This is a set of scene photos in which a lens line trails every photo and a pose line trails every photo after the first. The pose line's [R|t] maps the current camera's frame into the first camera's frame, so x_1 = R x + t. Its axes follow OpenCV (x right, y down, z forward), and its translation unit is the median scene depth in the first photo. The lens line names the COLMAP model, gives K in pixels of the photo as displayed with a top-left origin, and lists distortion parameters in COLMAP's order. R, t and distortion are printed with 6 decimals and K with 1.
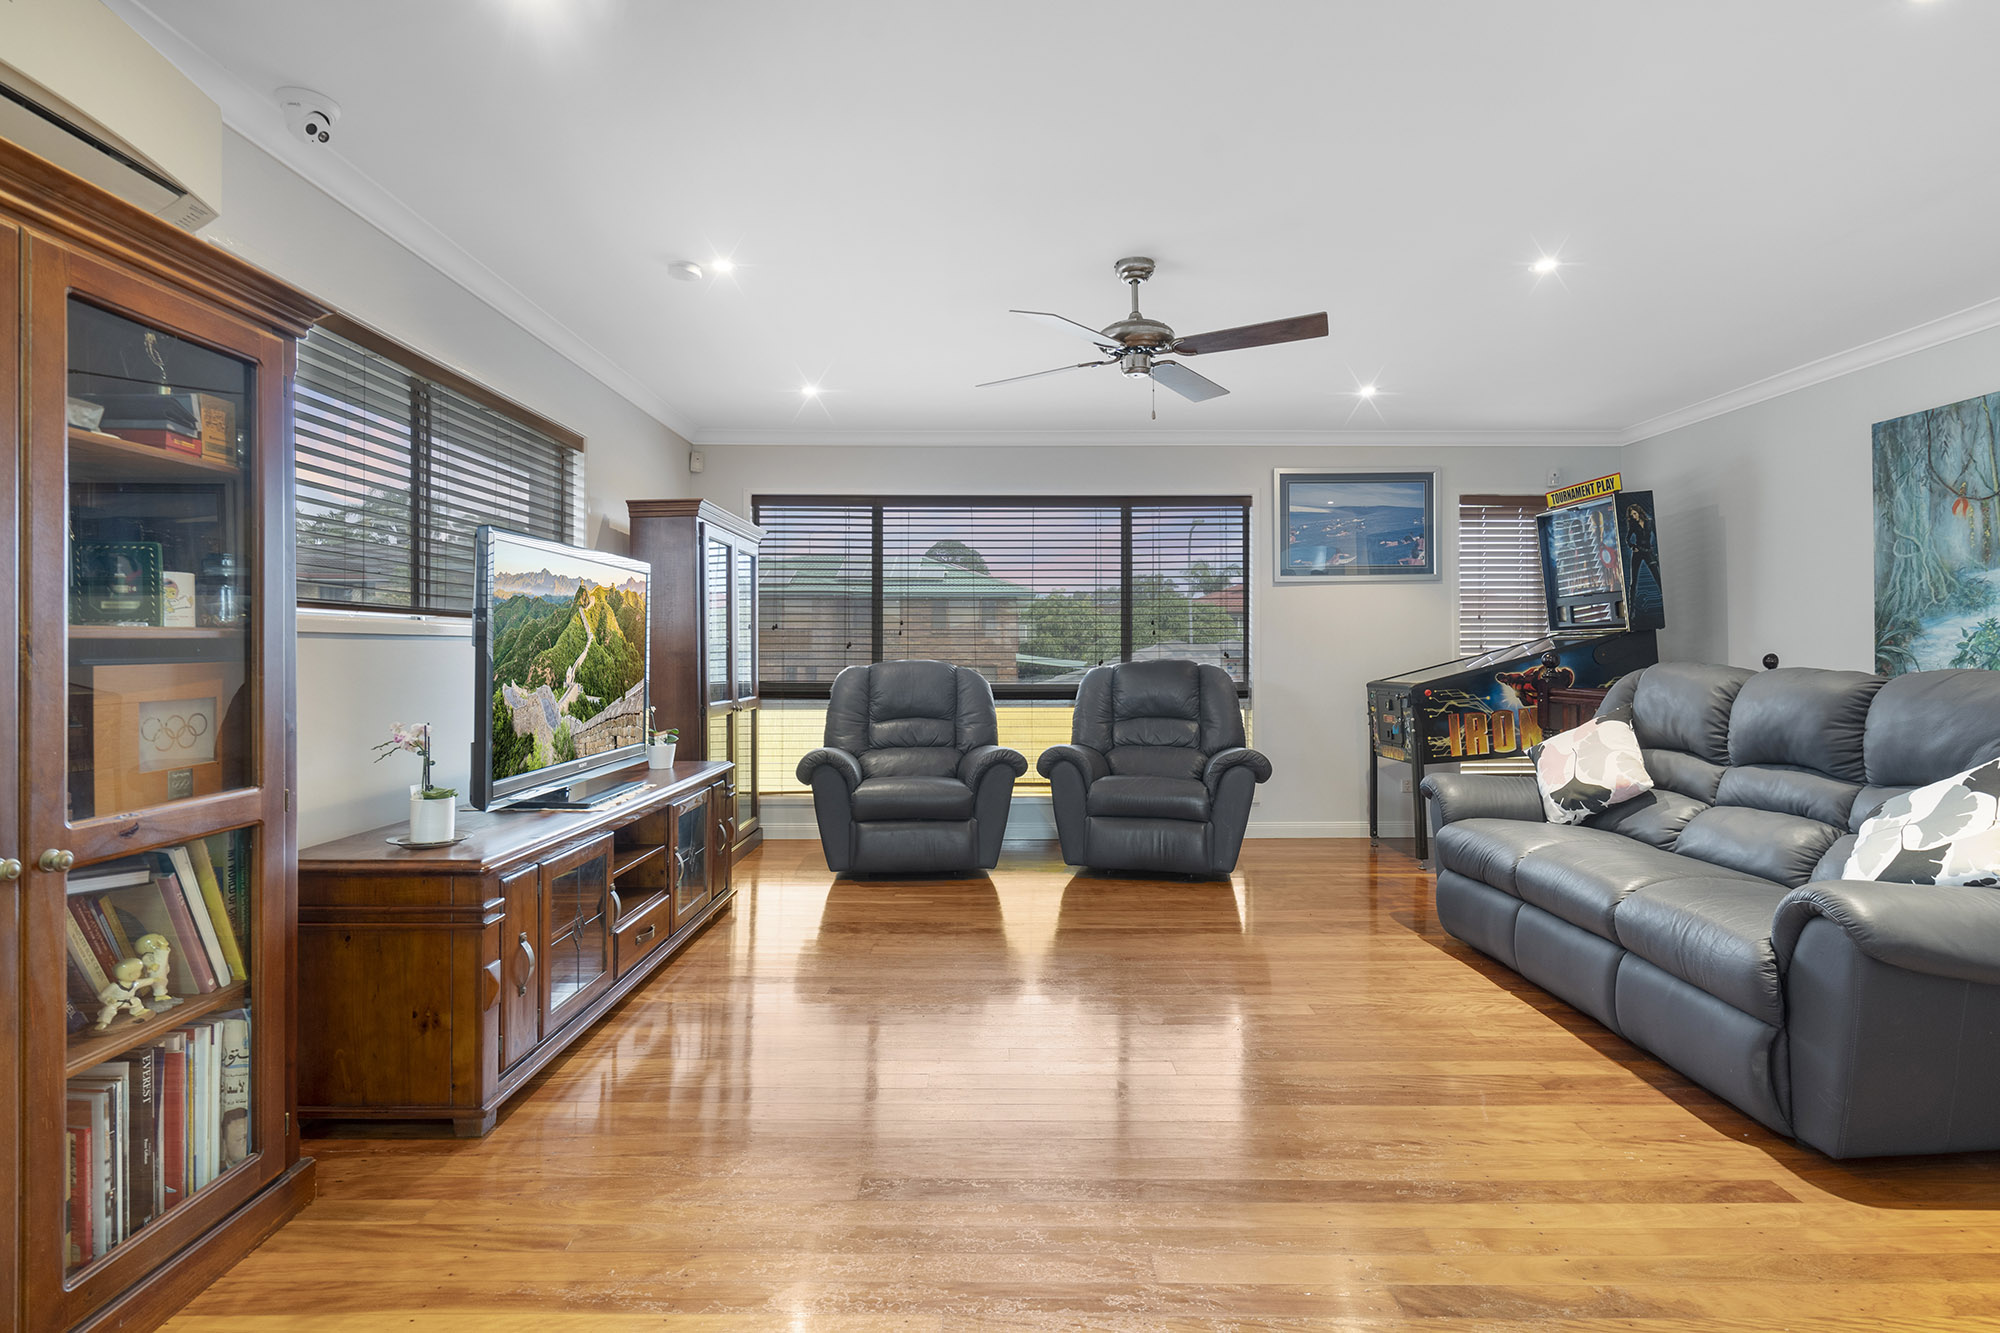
lens RADIAL K [[984.6, 0, 995.1], [0, 984.6, 664.3], [0, 0, 1]] dist [0.001915, -0.000163]
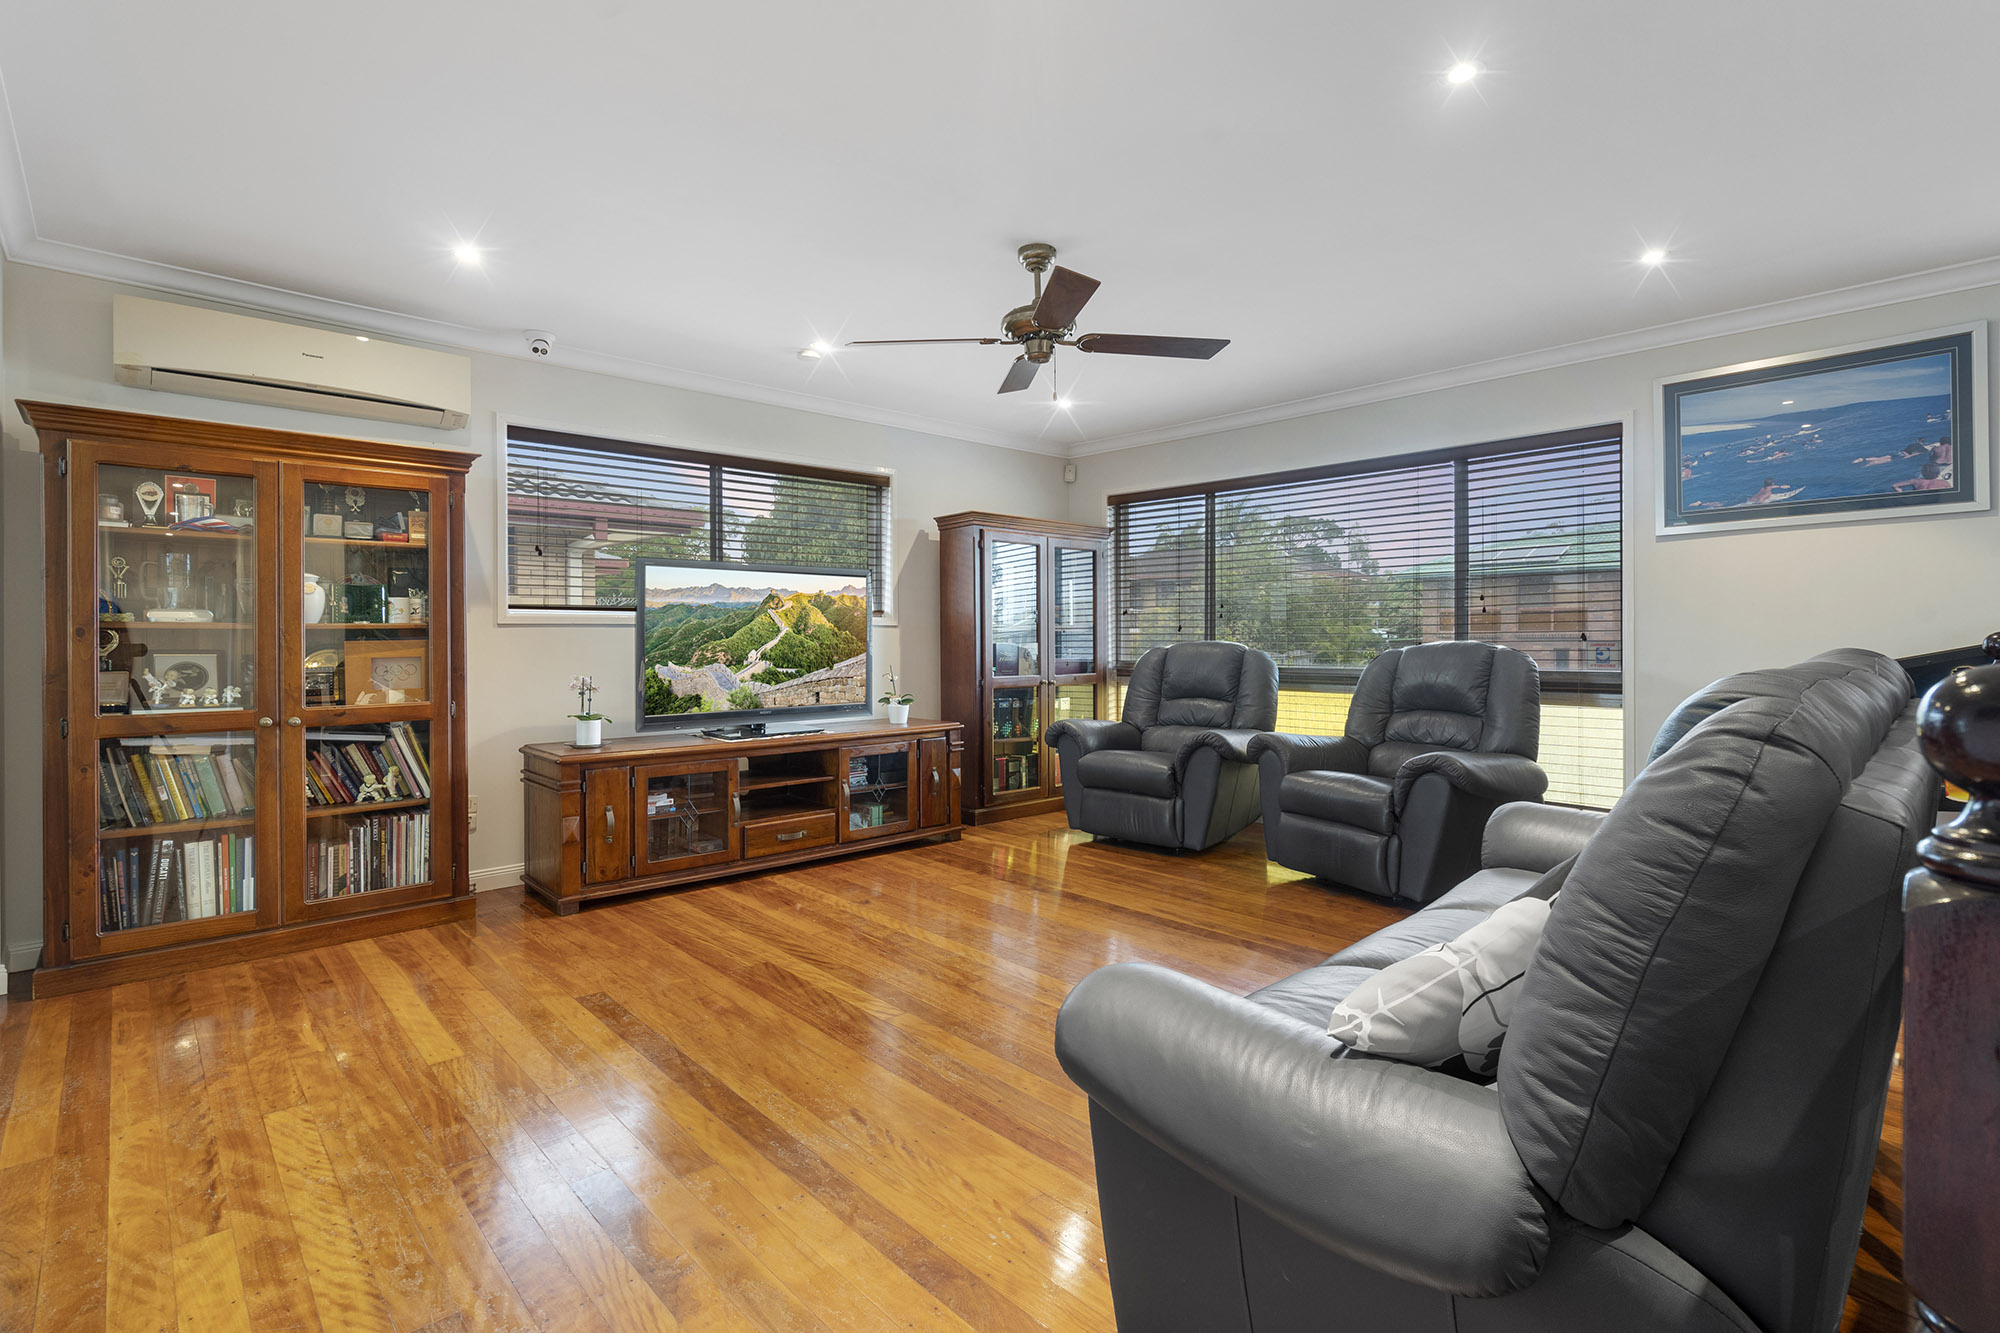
lens RADIAL K [[923.4, 0, 996.8], [0, 923.4, 647.8], [0, 0, 1]] dist [-0.000694, -0.000169]
pose [[0.682763, 0.004406, -0.730627, 0.471912], [-0.007528, 0.999971, -0.001005, 0.004190], [0.730602, 0.006186, 0.682776, 0.185000]]
